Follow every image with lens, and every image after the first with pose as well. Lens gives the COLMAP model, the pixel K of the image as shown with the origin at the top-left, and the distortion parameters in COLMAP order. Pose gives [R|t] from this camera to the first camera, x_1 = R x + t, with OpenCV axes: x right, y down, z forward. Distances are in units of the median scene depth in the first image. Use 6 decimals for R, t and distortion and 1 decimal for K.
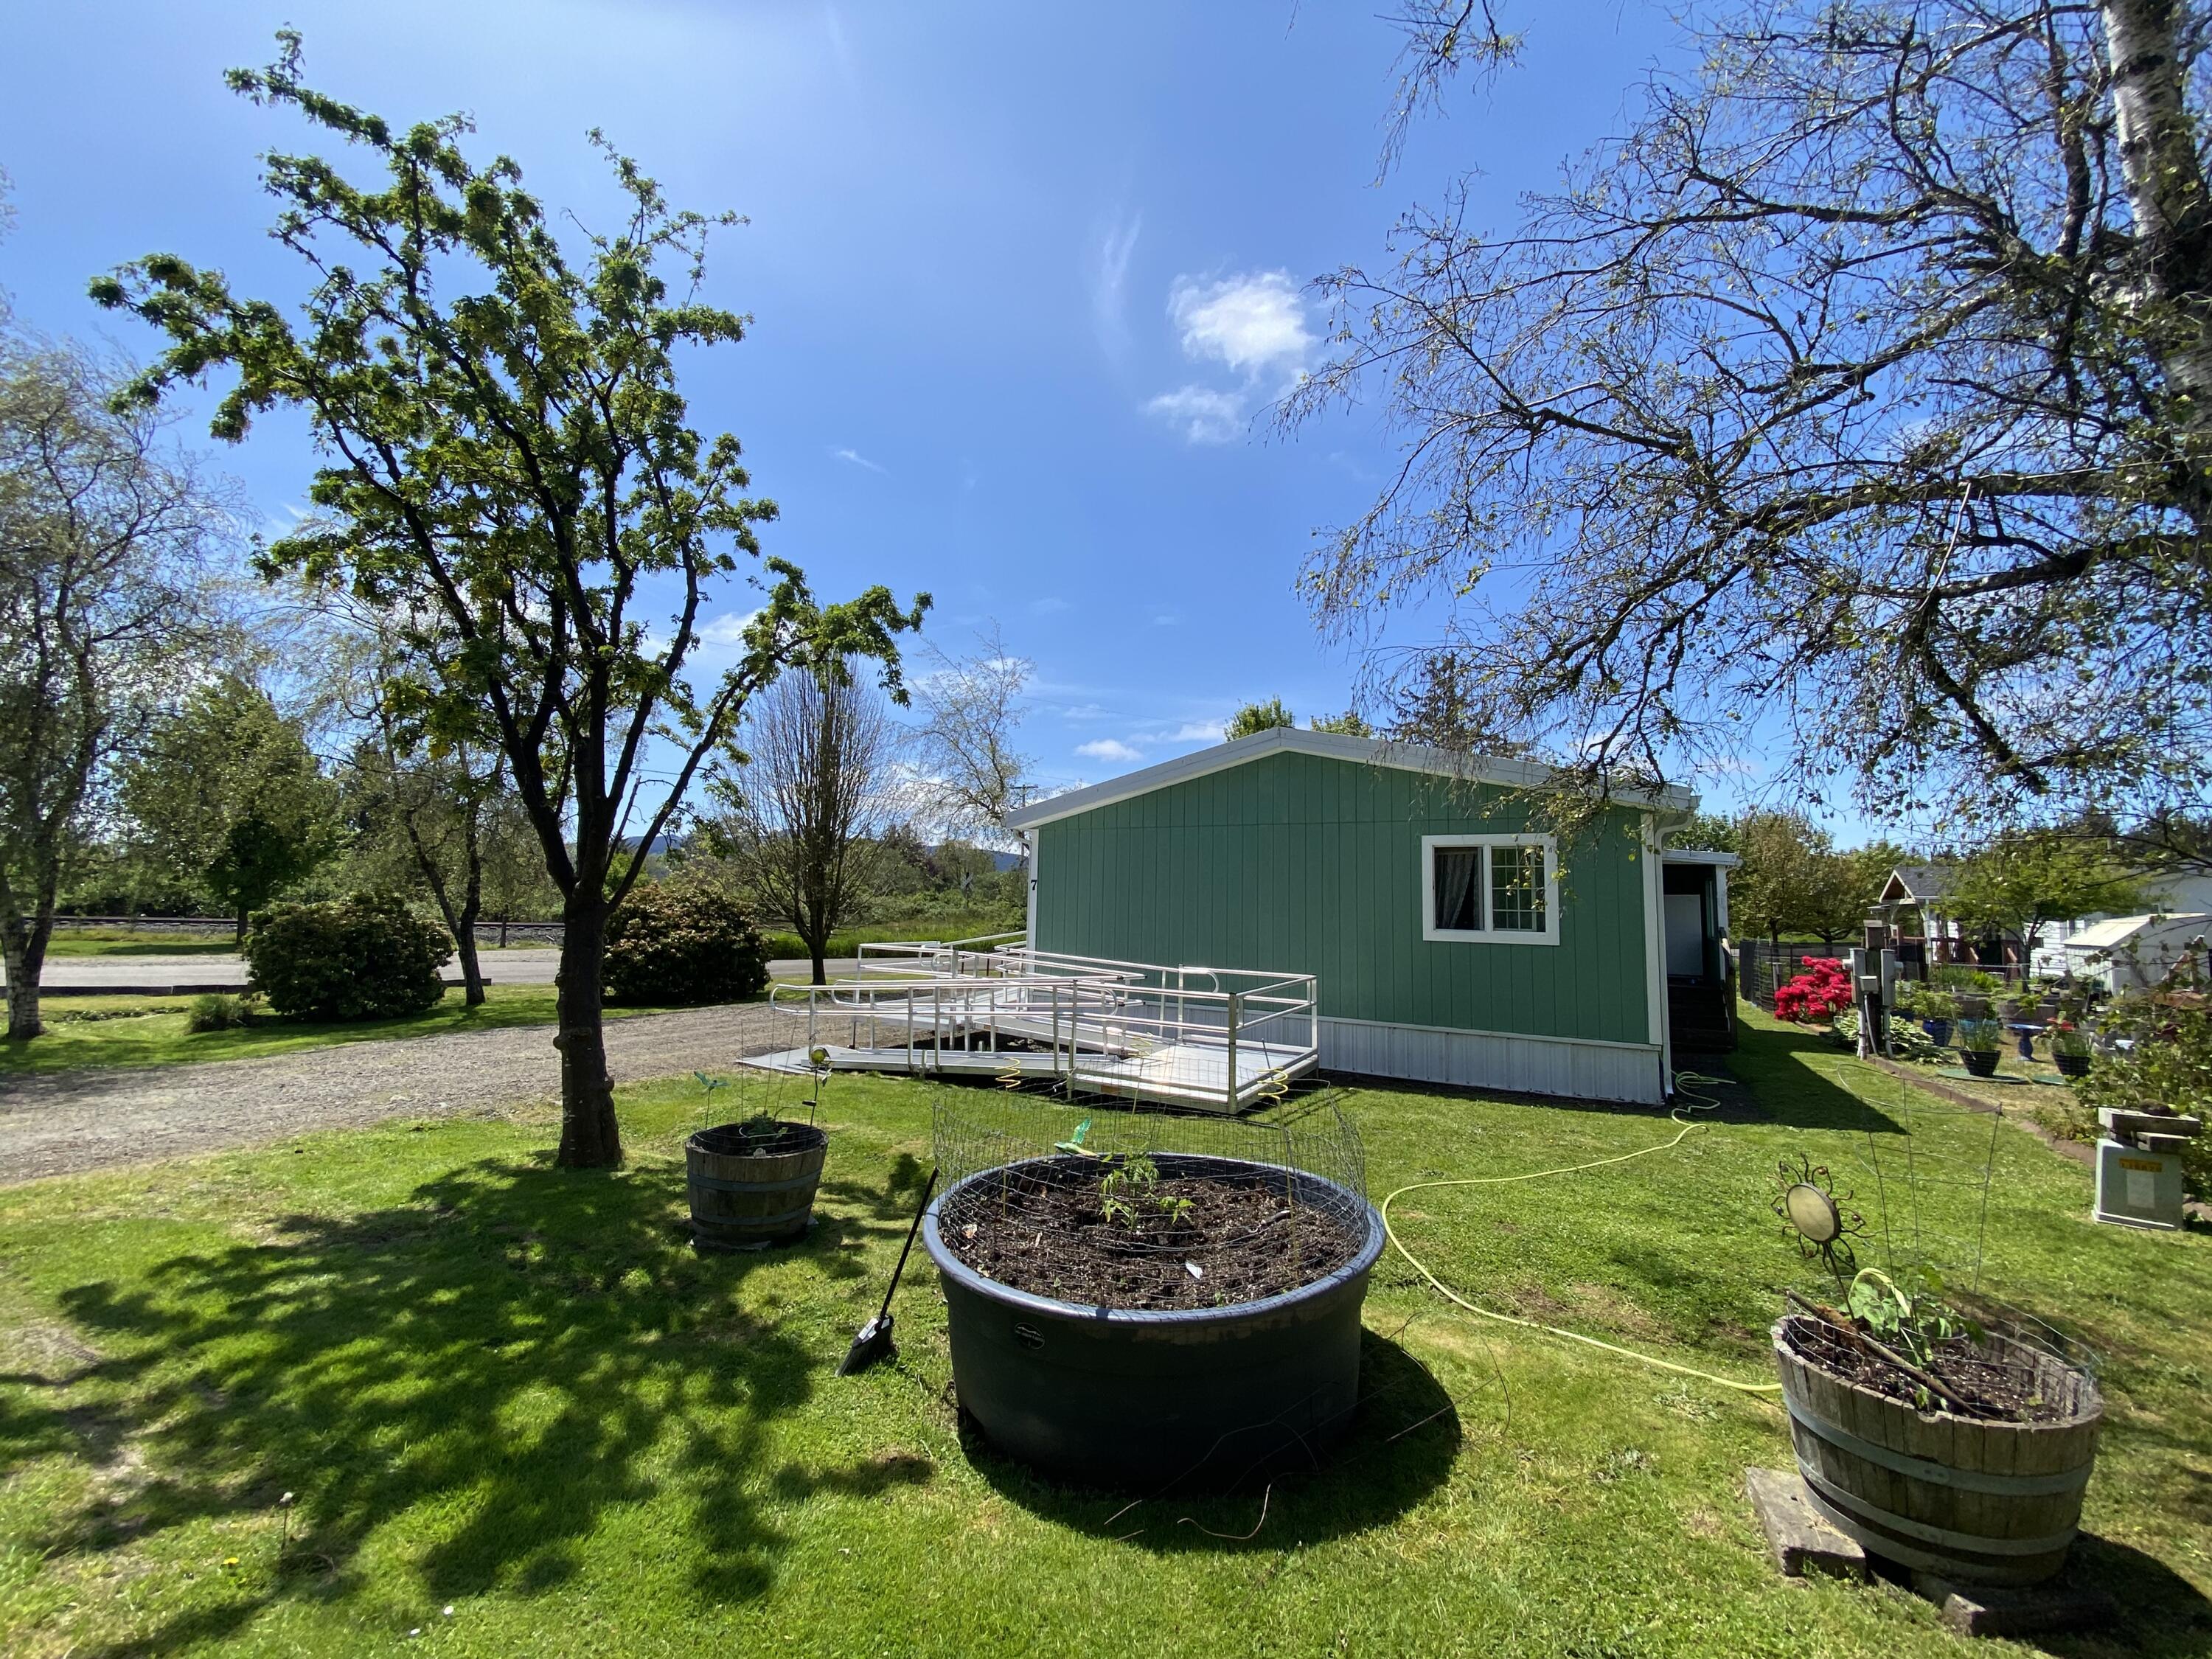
lens RADIAL K [[915.9, 0, 1090.0], [0, 915.9, 808.5], [0, 0, 1]] dist [0.002844, -0.012798]
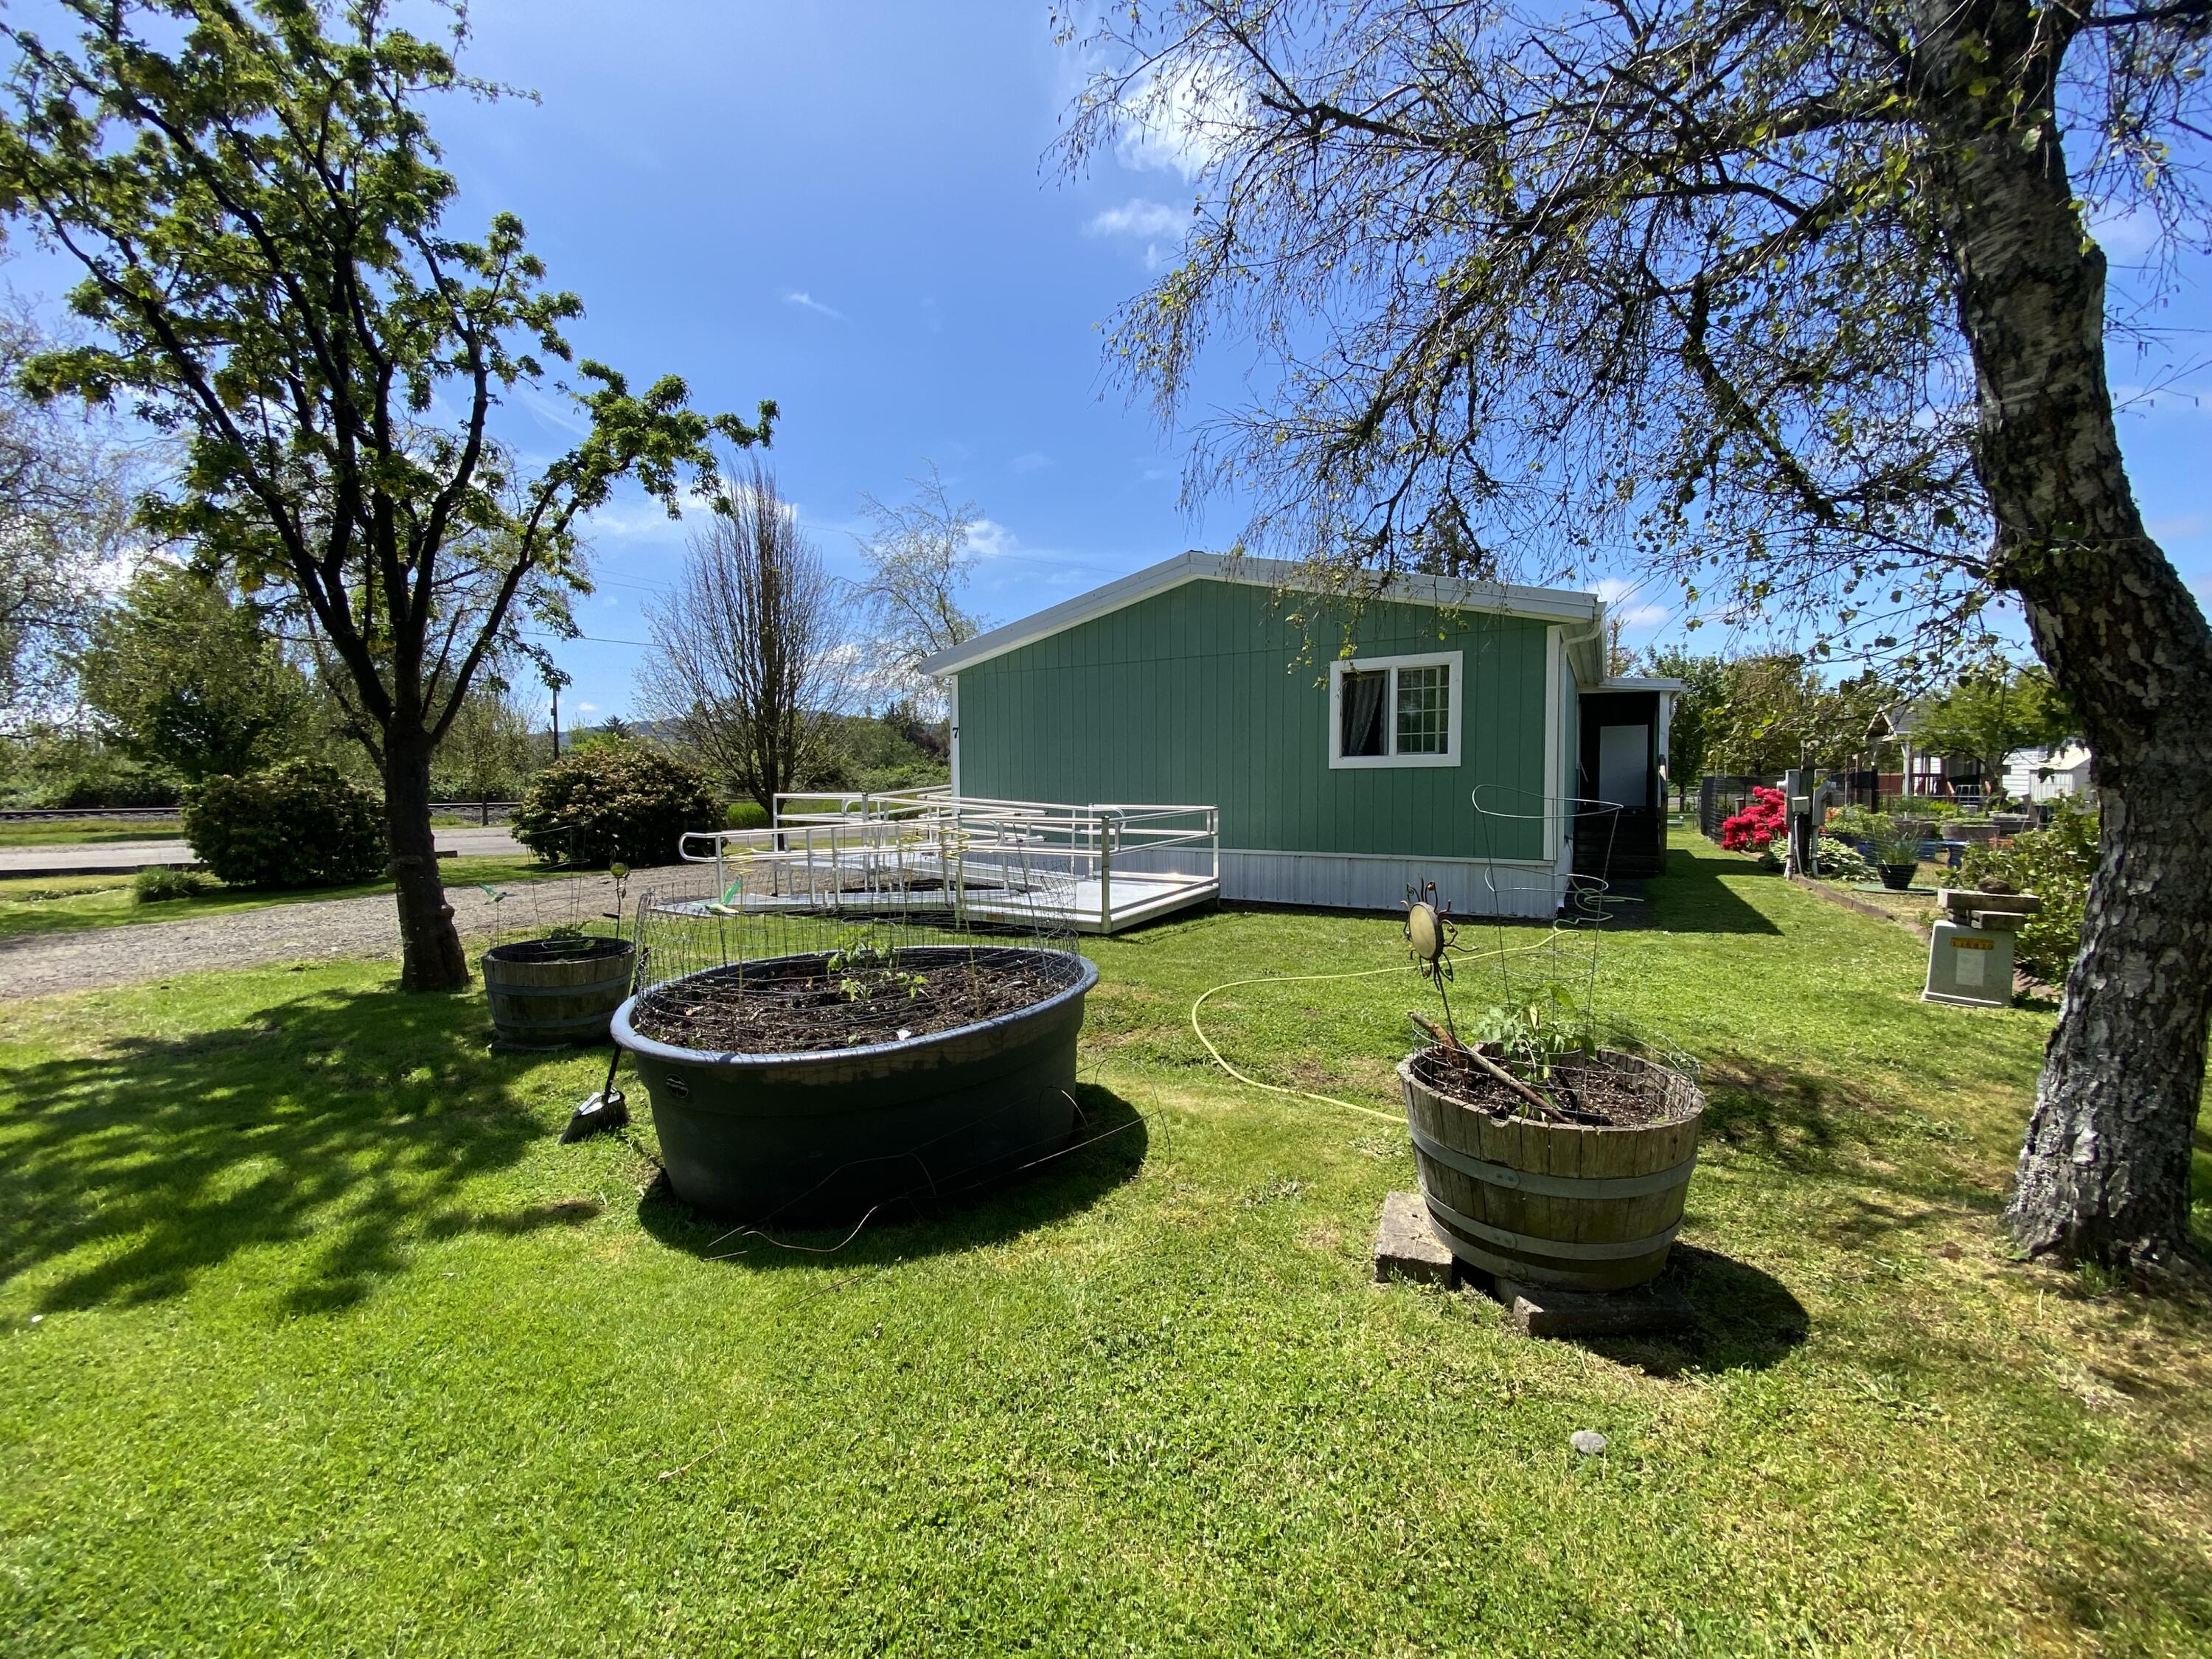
lens RADIAL K [[915.9, 0, 1106.1], [0, 915.9, 817.0], [0, 0, 1]] dist [0.002844, -0.012798]
pose [[0.999543, -0.028986, -0.008542, 0.201513], [0.029903, 0.989514, 0.141307, 0.077639], [0.004356, -0.141498, 0.989929, 0.028128]]
